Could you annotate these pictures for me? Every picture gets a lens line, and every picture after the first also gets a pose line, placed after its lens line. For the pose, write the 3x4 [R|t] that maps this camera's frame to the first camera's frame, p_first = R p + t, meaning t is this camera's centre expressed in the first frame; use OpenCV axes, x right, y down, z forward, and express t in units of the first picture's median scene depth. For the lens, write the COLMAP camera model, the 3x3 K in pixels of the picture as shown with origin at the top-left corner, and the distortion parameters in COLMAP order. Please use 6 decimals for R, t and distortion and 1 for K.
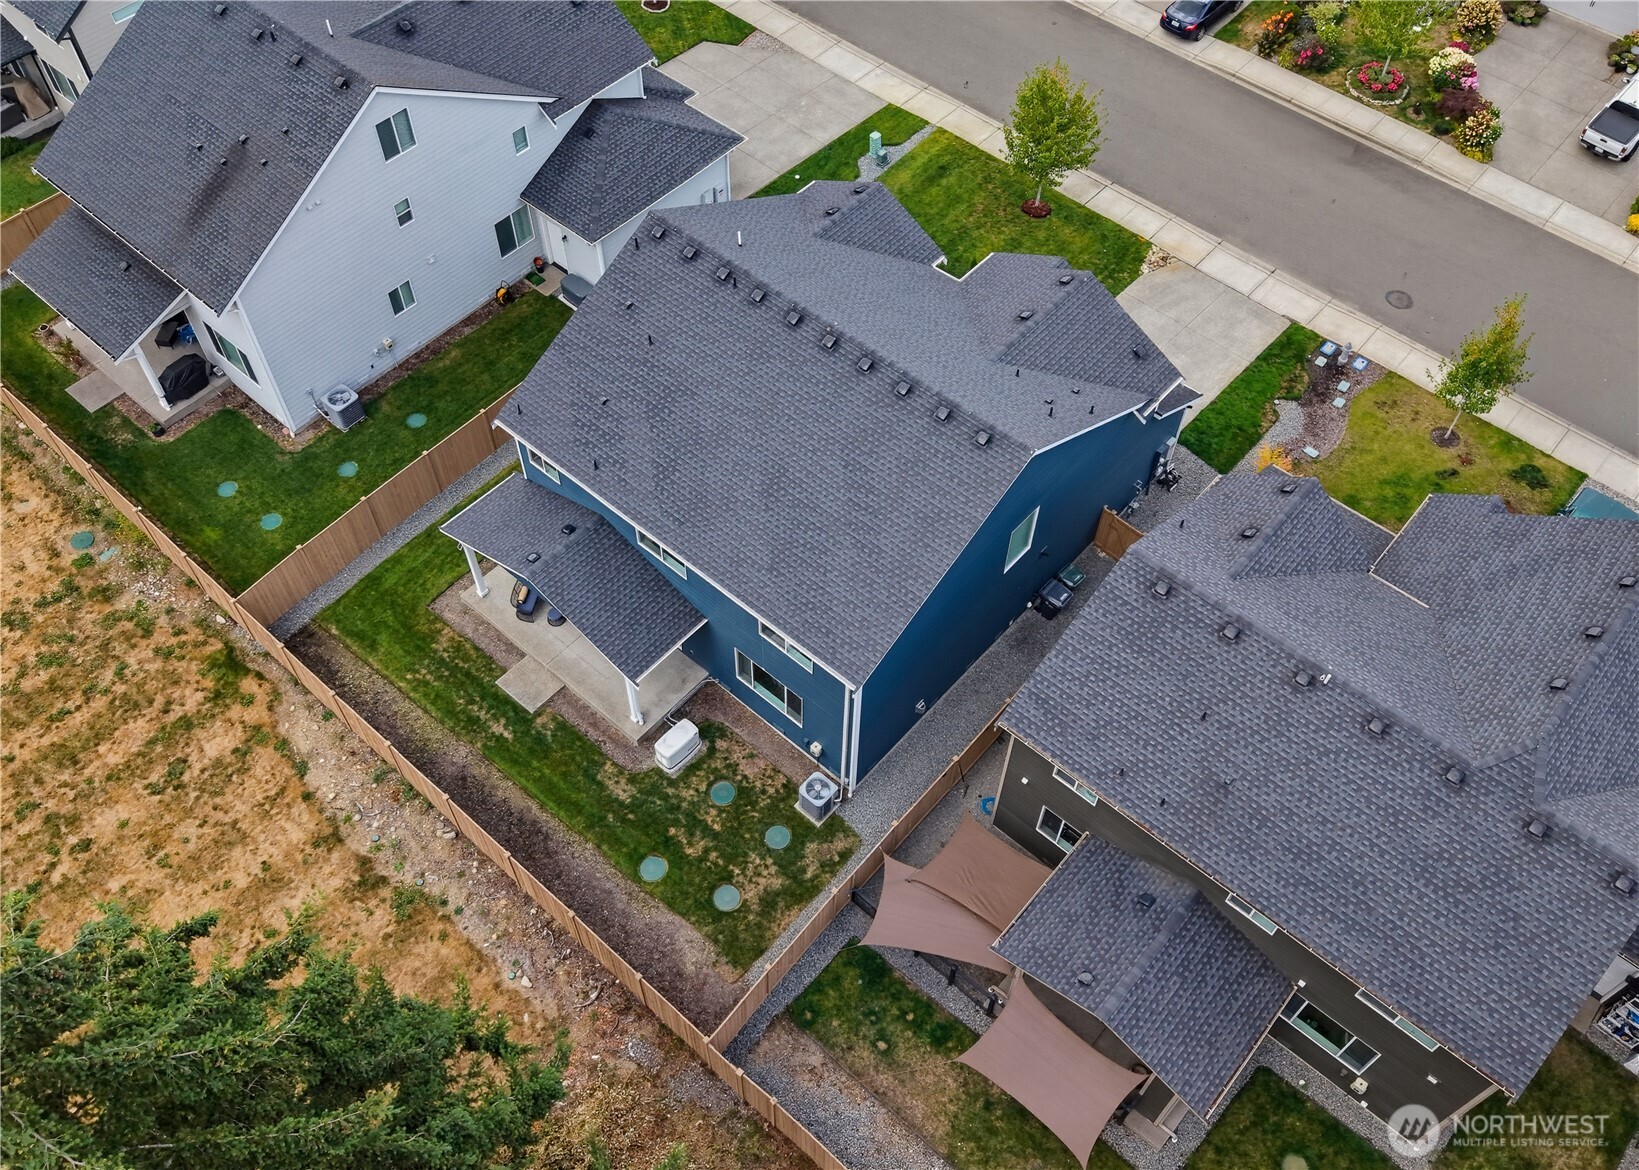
lens RADIAL K [[1384.9, 0, 829.2], [0, 1384.9, 582.1], [0, 0, 1]] dist [0.007720, -0.007992]
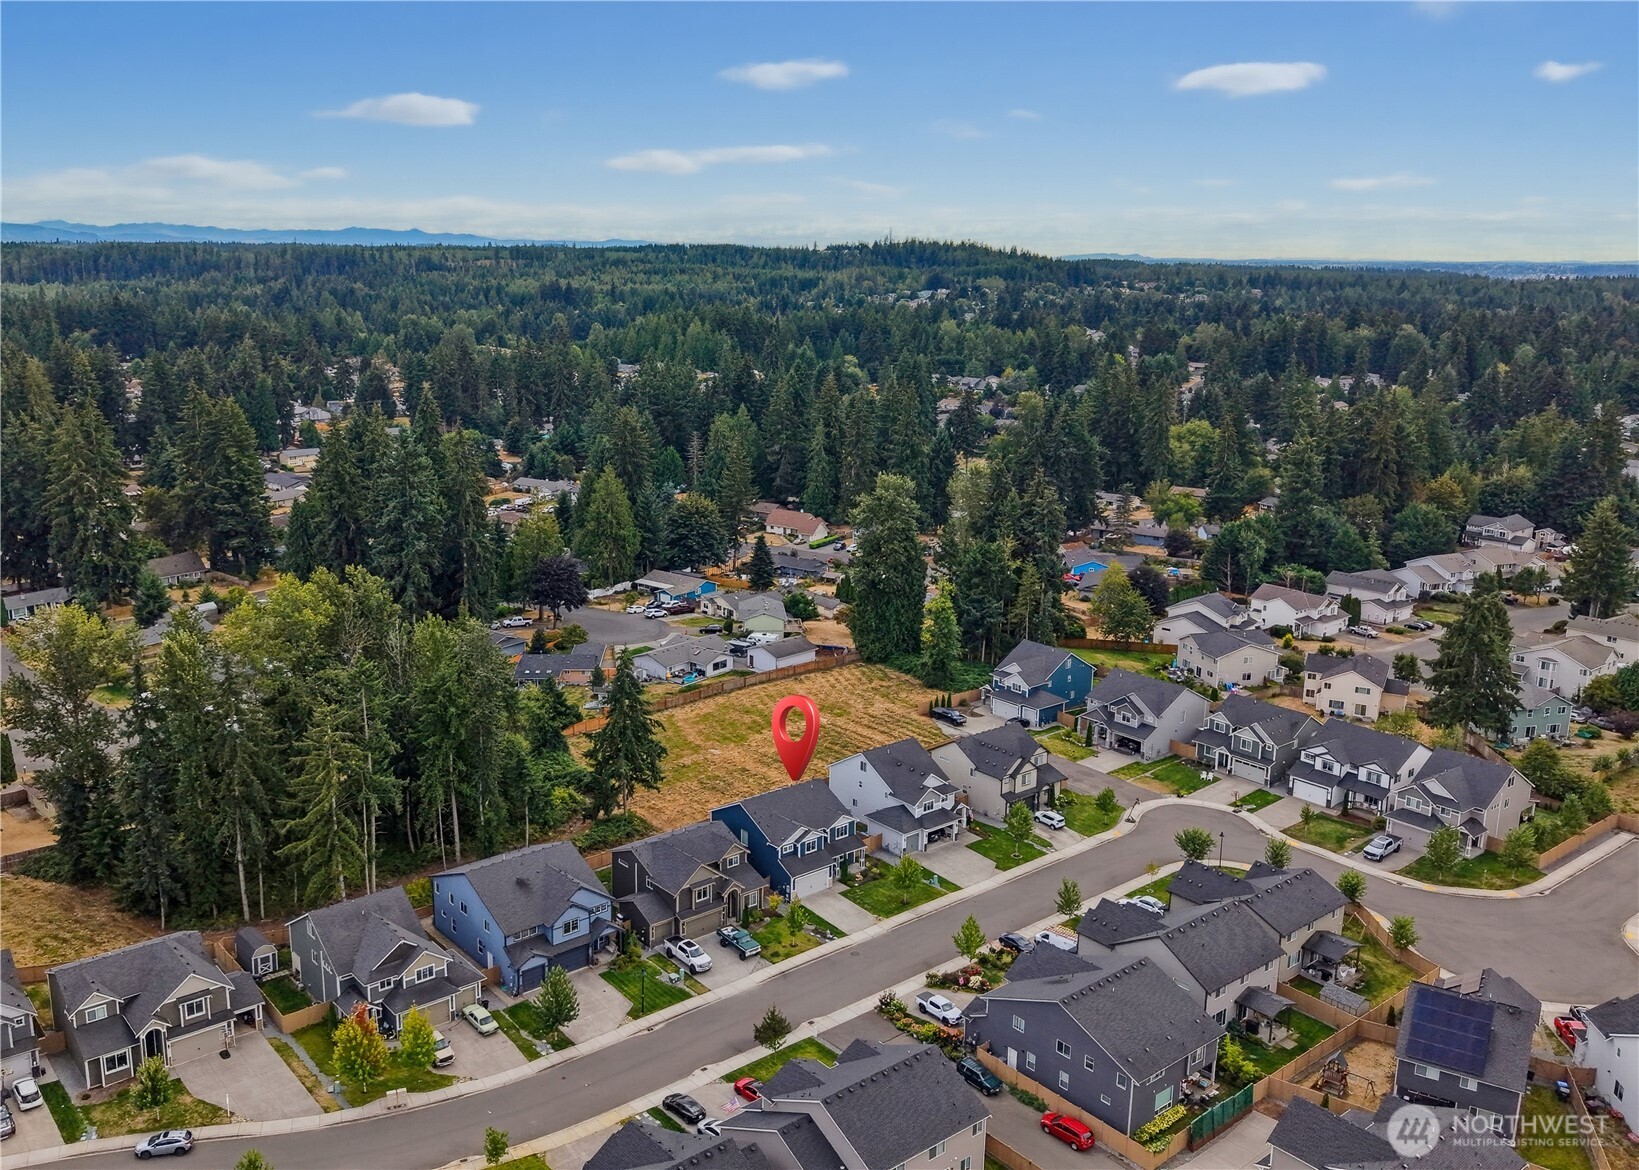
lens RADIAL K [[1365.4, 0, 725.3], [0, 1365.4, 591.1], [0, 0, 1]] dist [0.052042, -0.087756]
pose [[-0.189625, 0.217102, -0.957554, 3.984417], [-0.807982, 0.519601, 0.277812, -1.535586], [0.557859, 0.826367, 0.076885, -0.032908]]
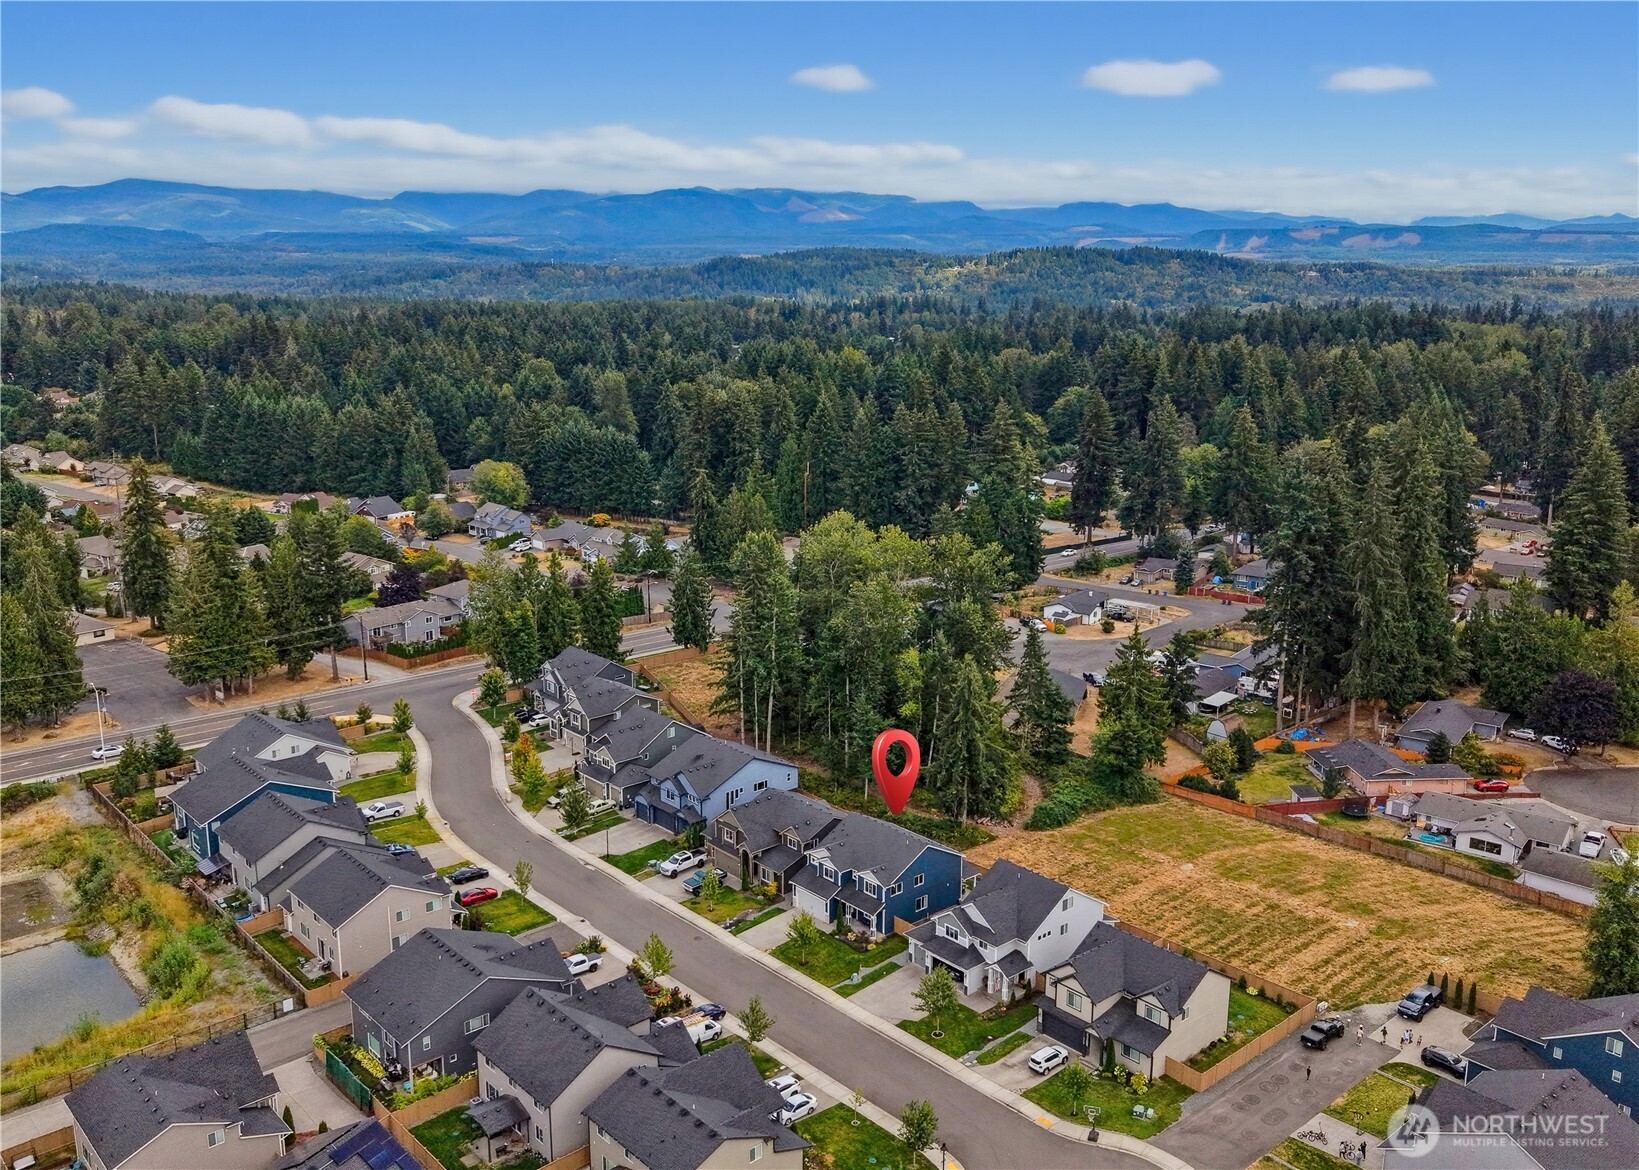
lens RADIAL K [[1384.9, 0, 829.2], [0, 1384.9, 582.1], [0, 0, 1]] dist [0.007720, -0.007992]
pose [[-0.991180, -0.043617, 0.125143, -0.305651], [0.098654, 0.387685, 0.916498, -4.275067], [-0.088491, 0.920759, -0.379963, 1.818038]]
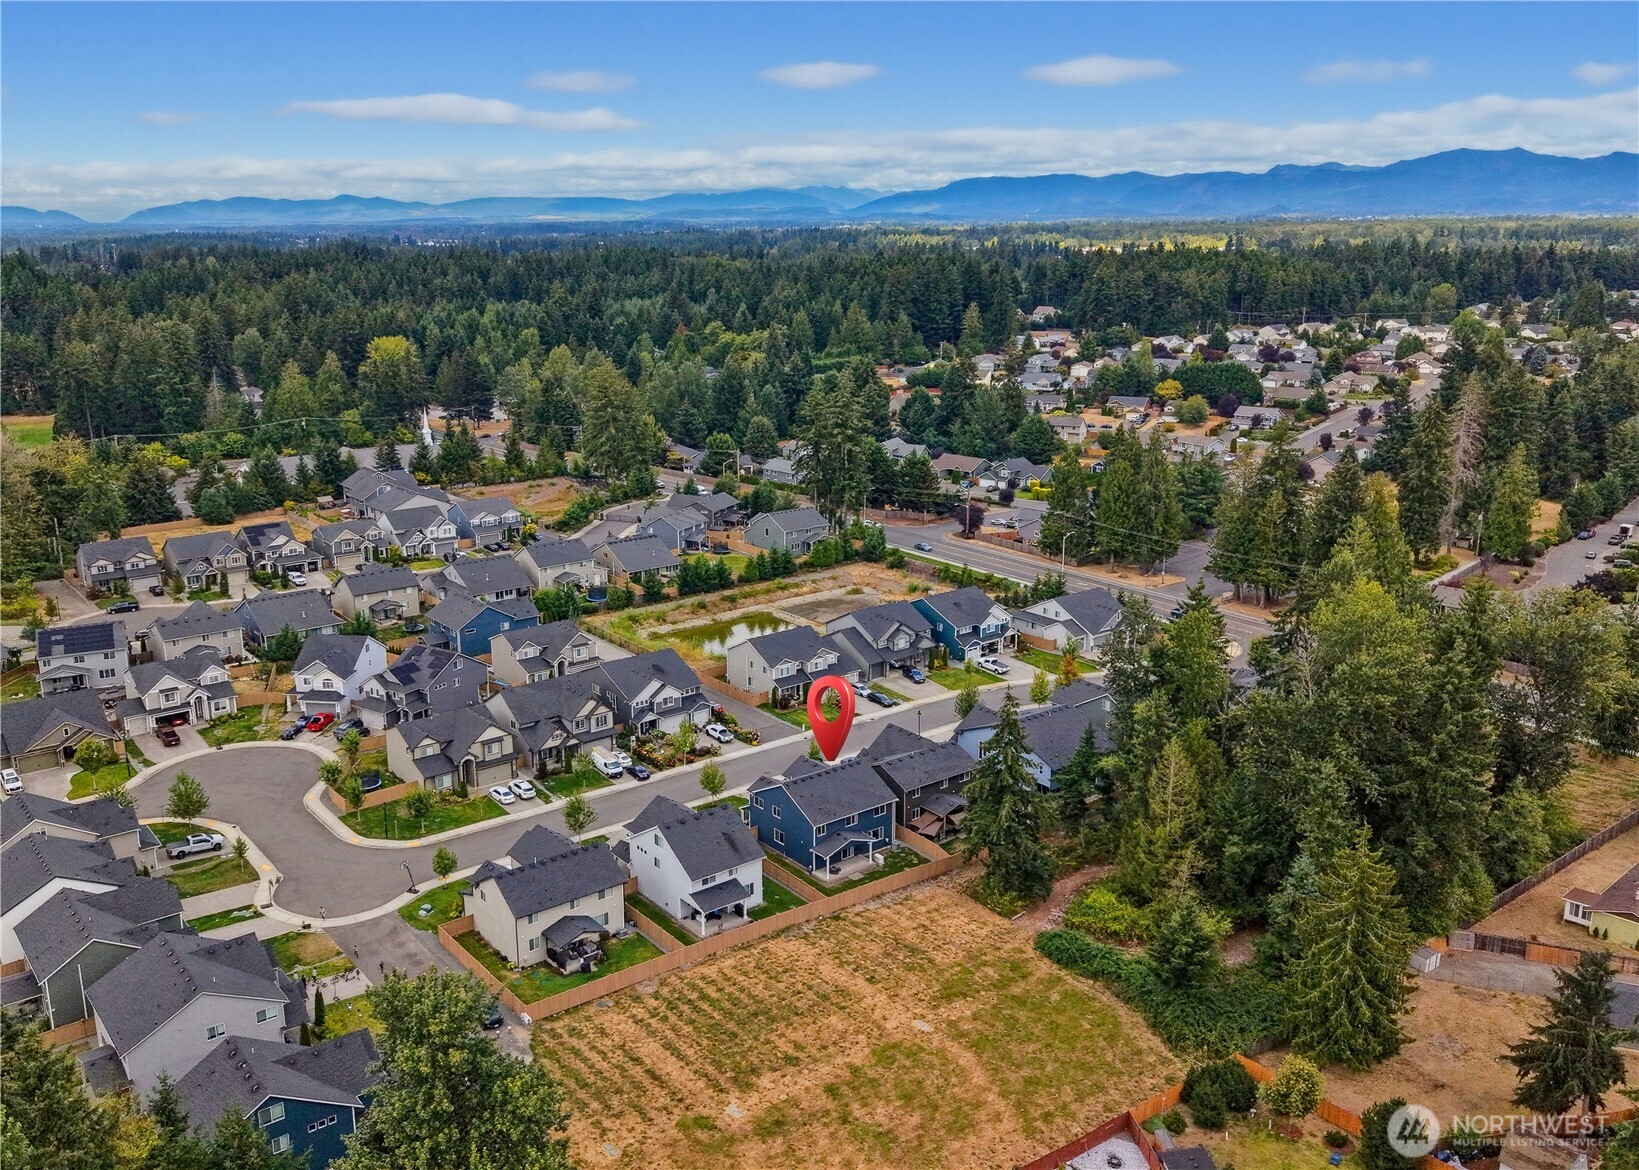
lens RADIAL K [[1384.9, 0, 829.2], [0, 1384.9, 582.1], [0, 0, 1]] dist [0.007720, -0.007992]
pose [[0.167134, -0.272903, 0.947412, -3.924841], [0.799286, 0.600106, 0.031859, -0.650737], [-0.577242, 0.751928, 0.318426, -0.928473]]
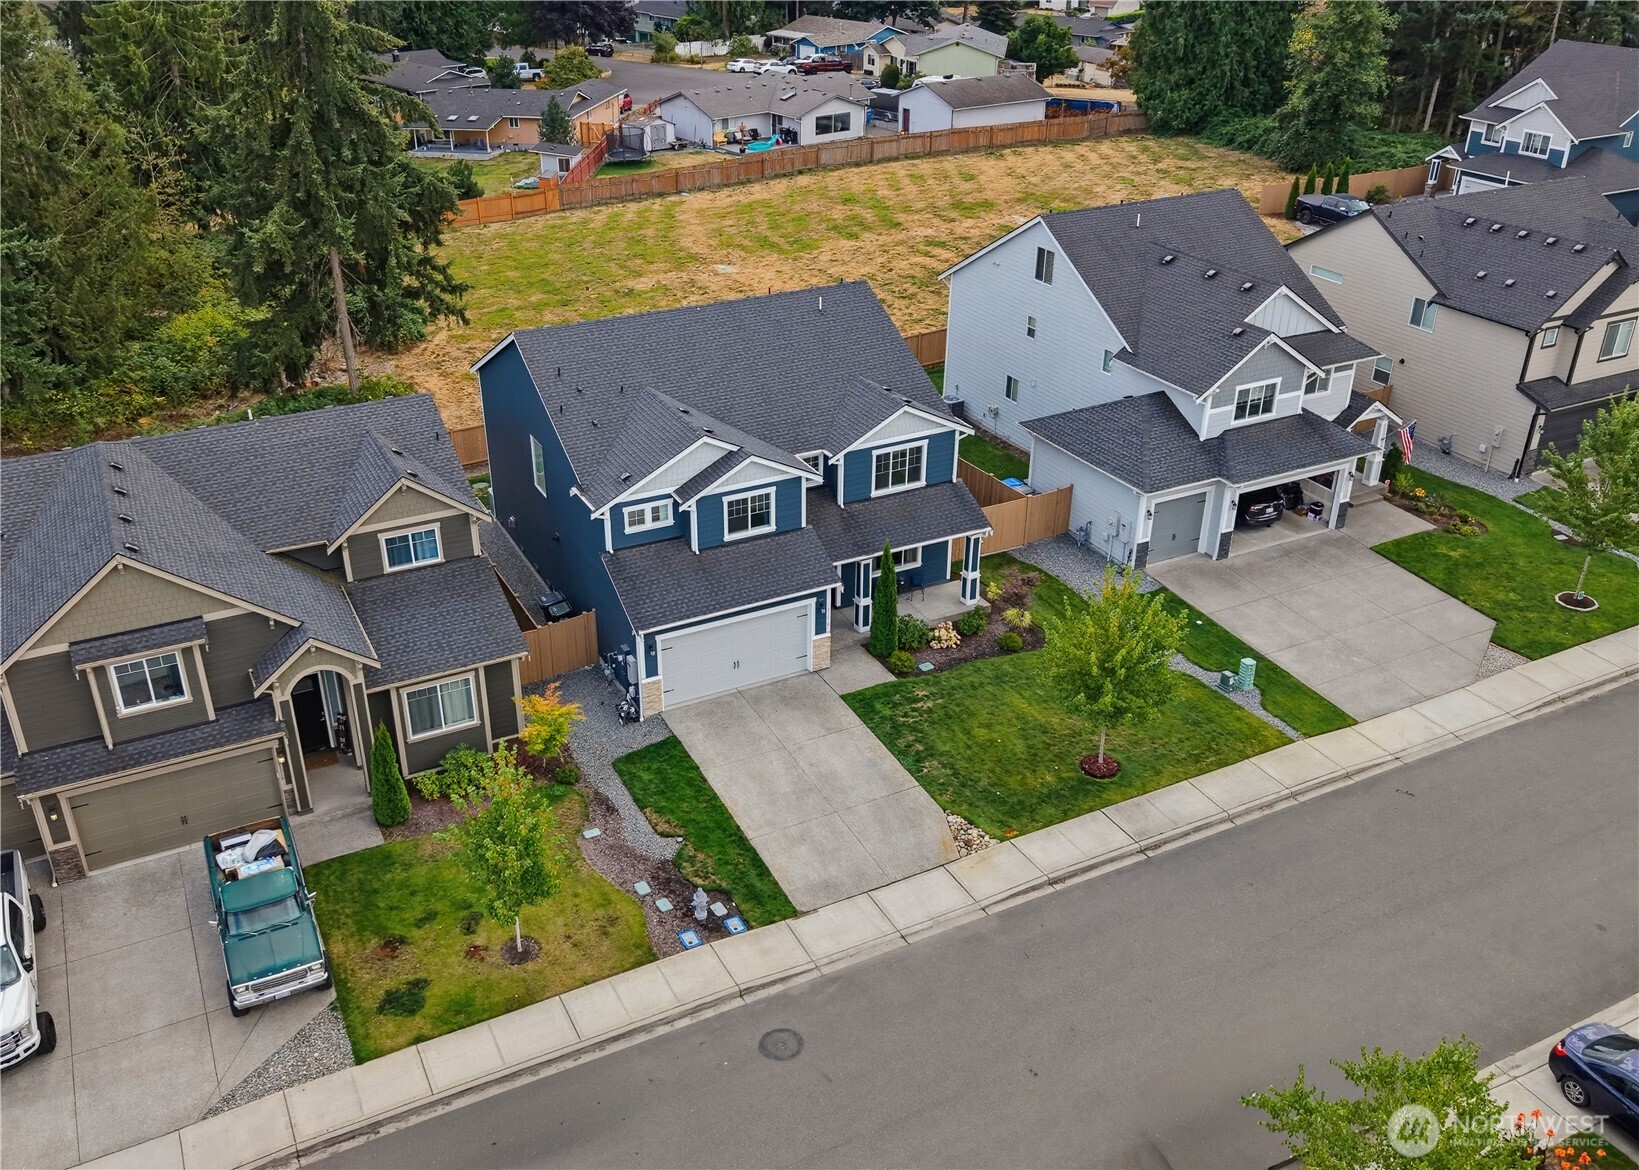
lens RADIAL K [[1365.4, 0, 725.3], [0, 1365.4, 591.1], [0, 0, 1]] dist [0.052042, -0.087756]
pose [[-0.408748, 0.428685, -0.805701, 1.050345], [-0.738204, 0.363800, 0.568071, -0.767475], [0.536638, 0.826969, 0.167754, 0.923042]]
